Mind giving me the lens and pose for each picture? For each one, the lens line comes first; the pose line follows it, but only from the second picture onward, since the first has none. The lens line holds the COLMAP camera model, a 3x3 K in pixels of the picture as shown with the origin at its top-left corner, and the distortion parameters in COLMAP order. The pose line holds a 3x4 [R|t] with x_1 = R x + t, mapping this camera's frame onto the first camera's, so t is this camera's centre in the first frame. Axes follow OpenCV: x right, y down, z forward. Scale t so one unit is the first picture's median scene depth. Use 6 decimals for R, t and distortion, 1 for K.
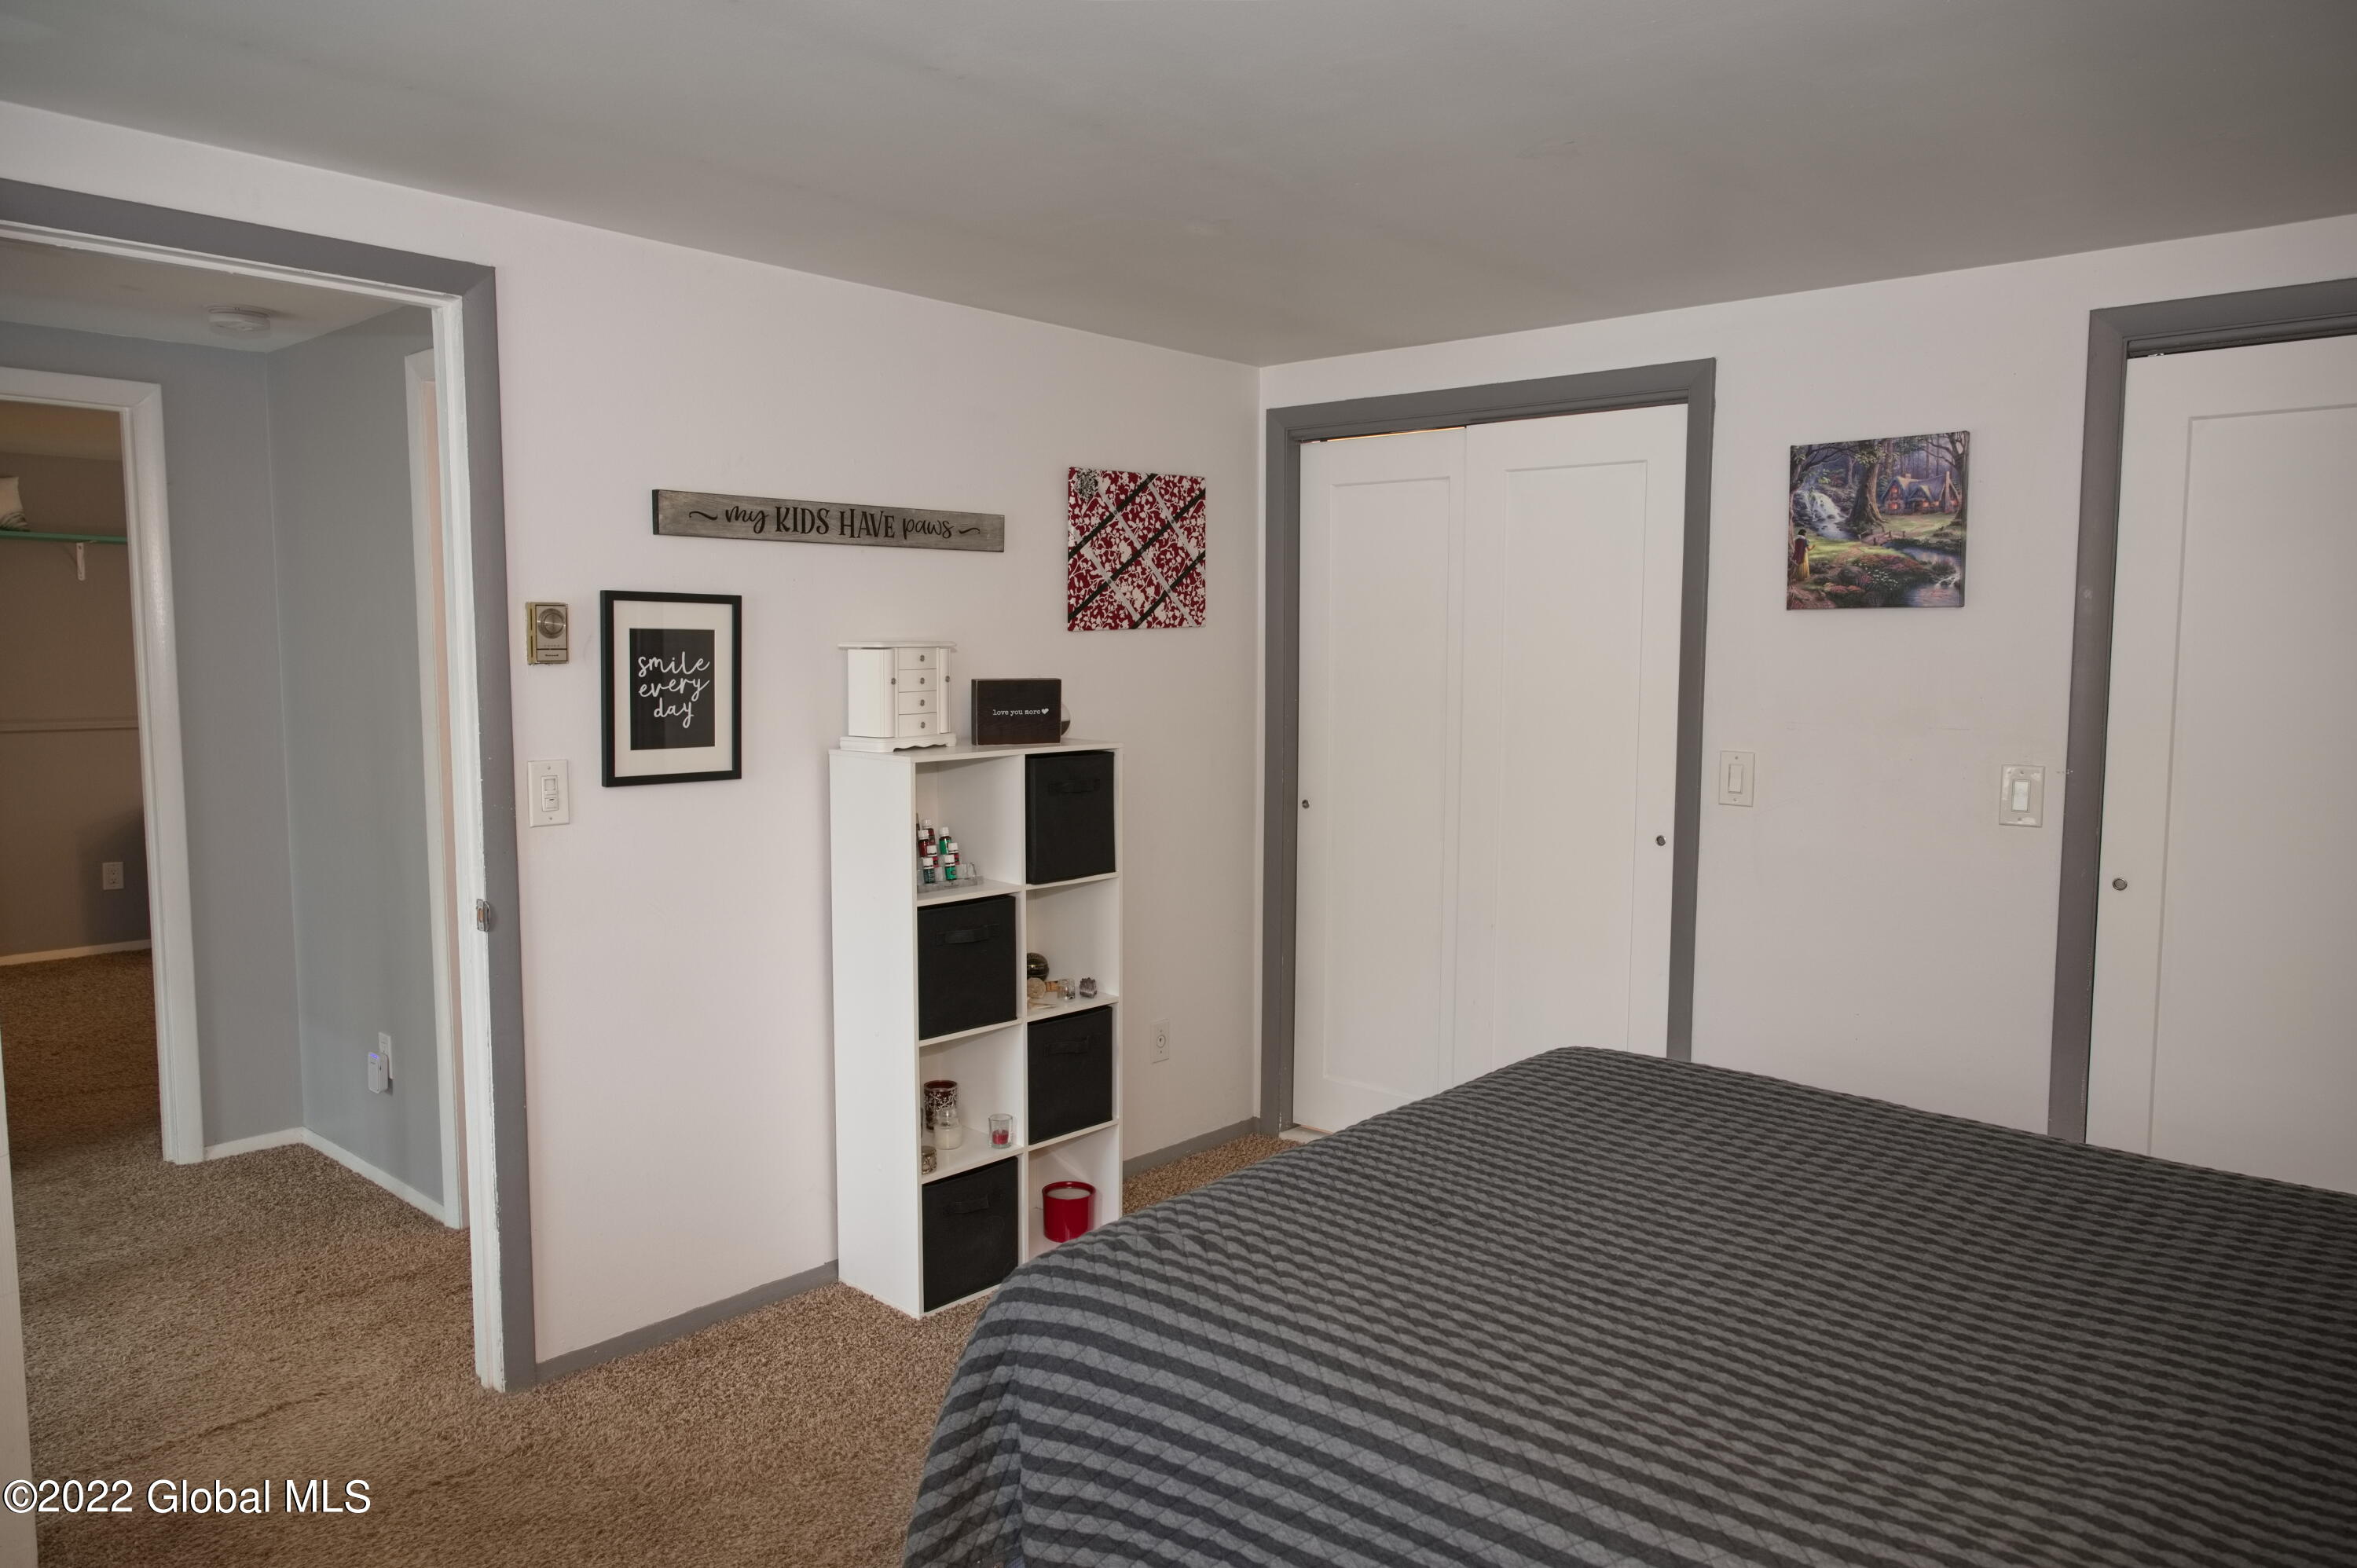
lens RADIAL K [[1636.8, 0, 1169.8], [0, 1636.8, 793.9], [0, 0, 1]] dist [-0.048533, 0.032215]
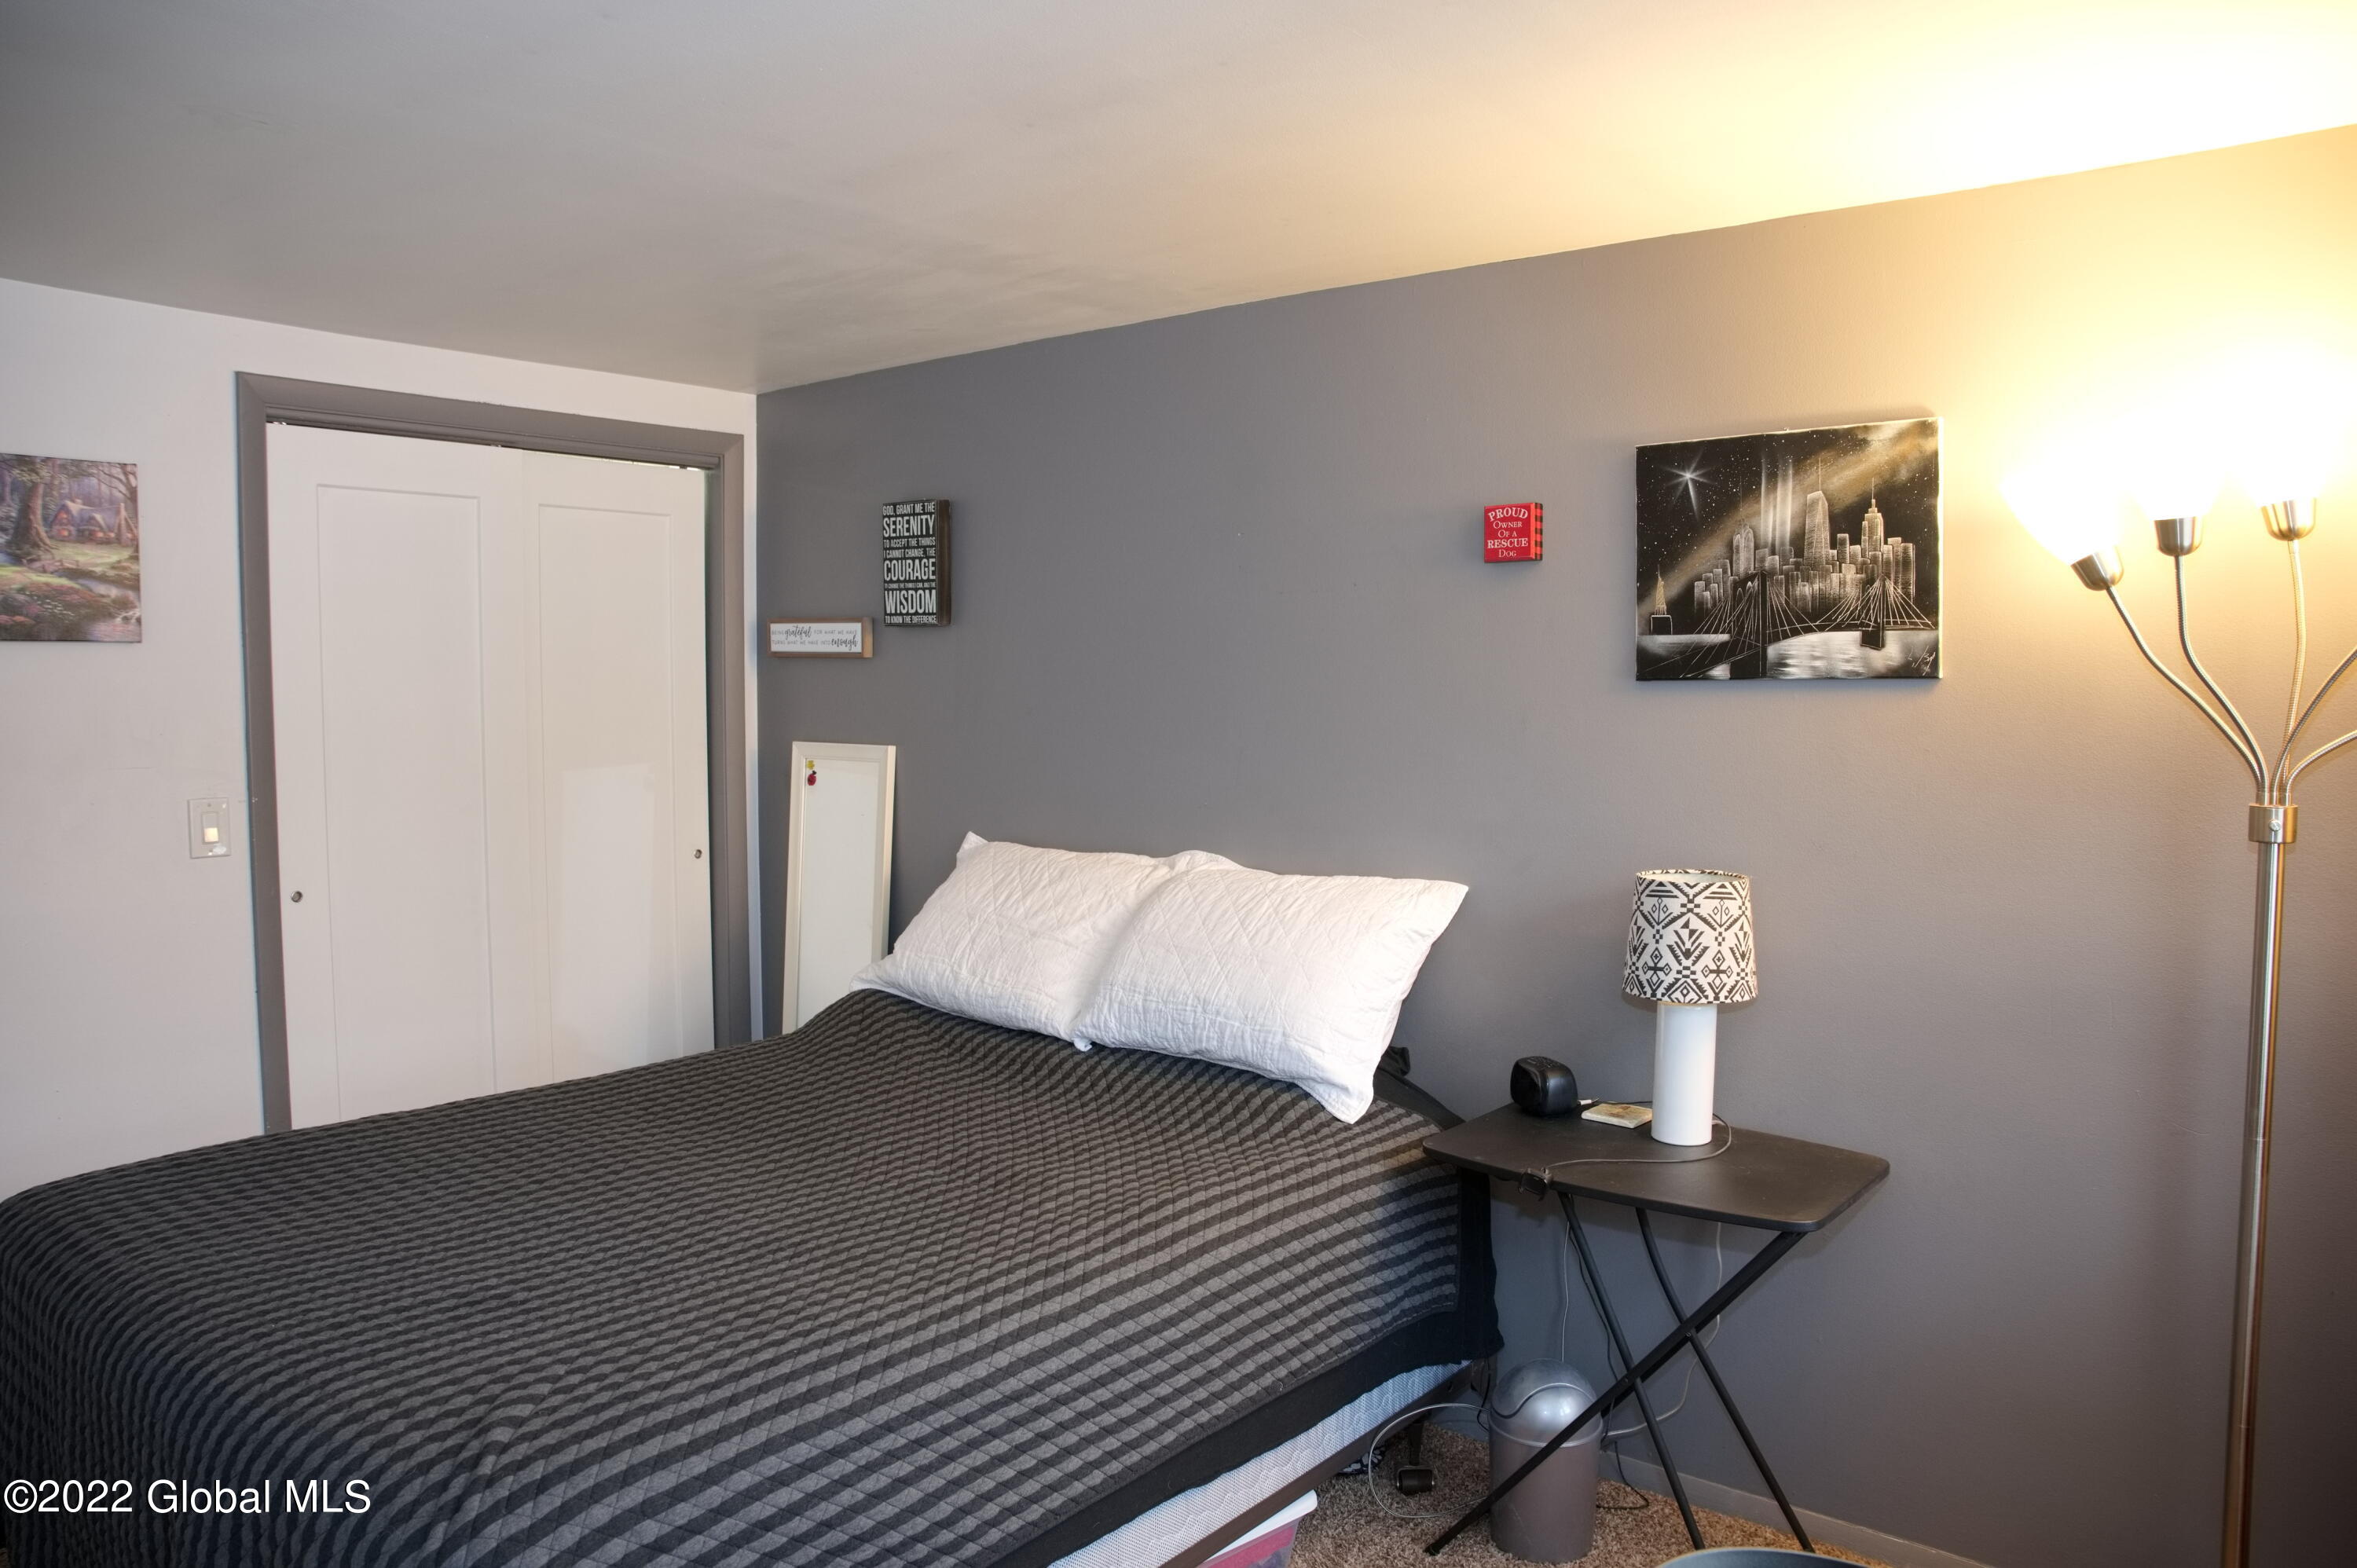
lens RADIAL K [[1636.8, 0, 1172.2], [0, 1636.8, 798.6], [0, 0, 1]] dist [-0.048533, 0.032215]
pose [[-0.081393, -0.075513, 0.993817, -0.557407], [0.087557, 0.992729, 0.082601, -0.049957], [-0.992829, 0.093739, -0.074190, 0.480697]]
